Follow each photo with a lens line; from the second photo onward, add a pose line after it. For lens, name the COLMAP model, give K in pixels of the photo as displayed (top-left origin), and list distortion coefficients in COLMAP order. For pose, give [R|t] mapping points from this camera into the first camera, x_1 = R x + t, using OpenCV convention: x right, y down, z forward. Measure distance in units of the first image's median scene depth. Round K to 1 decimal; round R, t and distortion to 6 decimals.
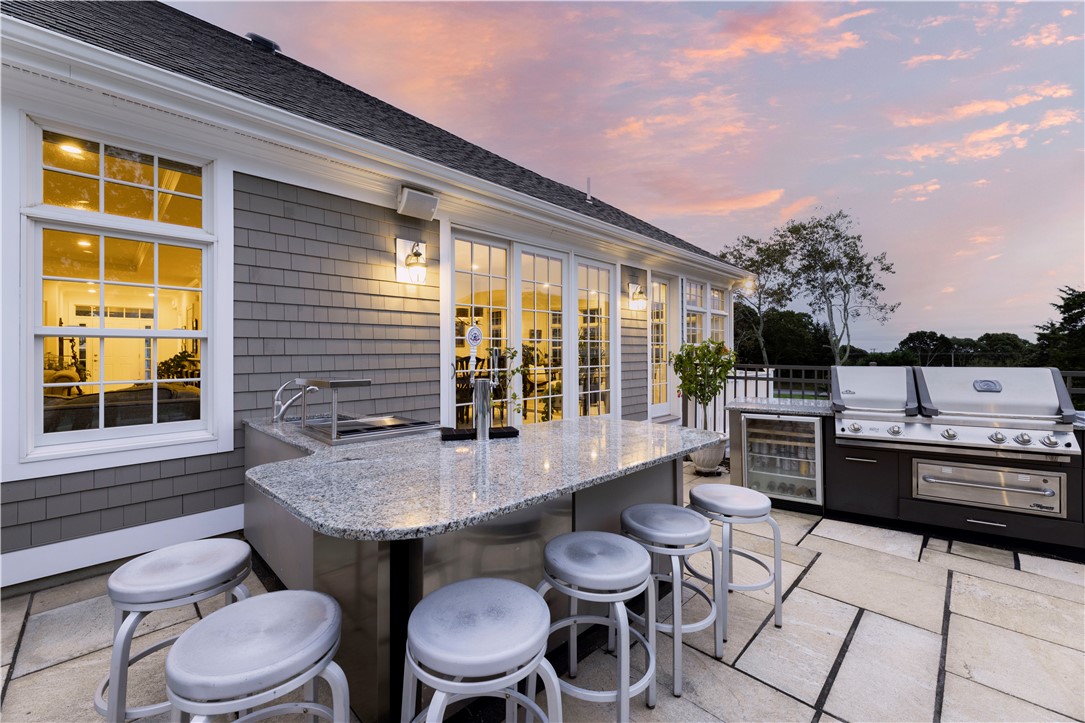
lens RADIAL K [[438.3, 0, 542.5], [0, 438.3, 355.4], [0, 0, 1]] dist [-0.001249, -0.000450]
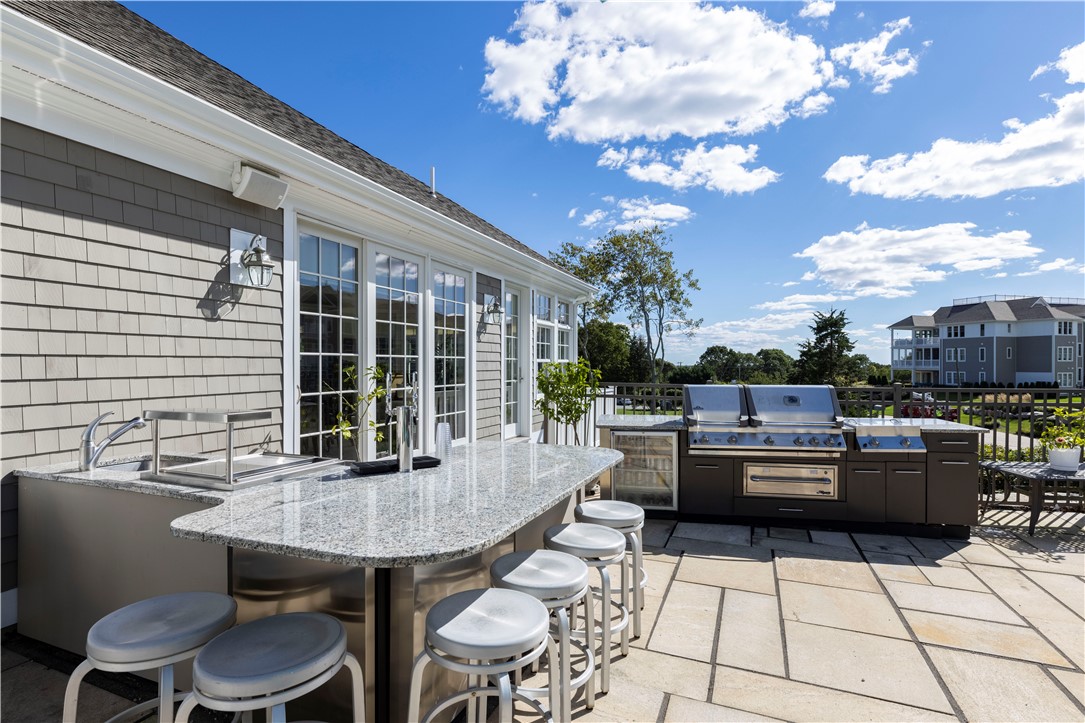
lens RADIAL K [[528.8, 0, 542.5], [0, 528.8, 366.3], [0, 0, 1]] dist [0.001259, -0.000065]
pose [[0.919538, 0.004273, 0.392977, -0.153623], [-0.003989, 0.999991, -0.001540, -0.015777], [-0.392980, -0.000151, 0.919547, -0.075399]]
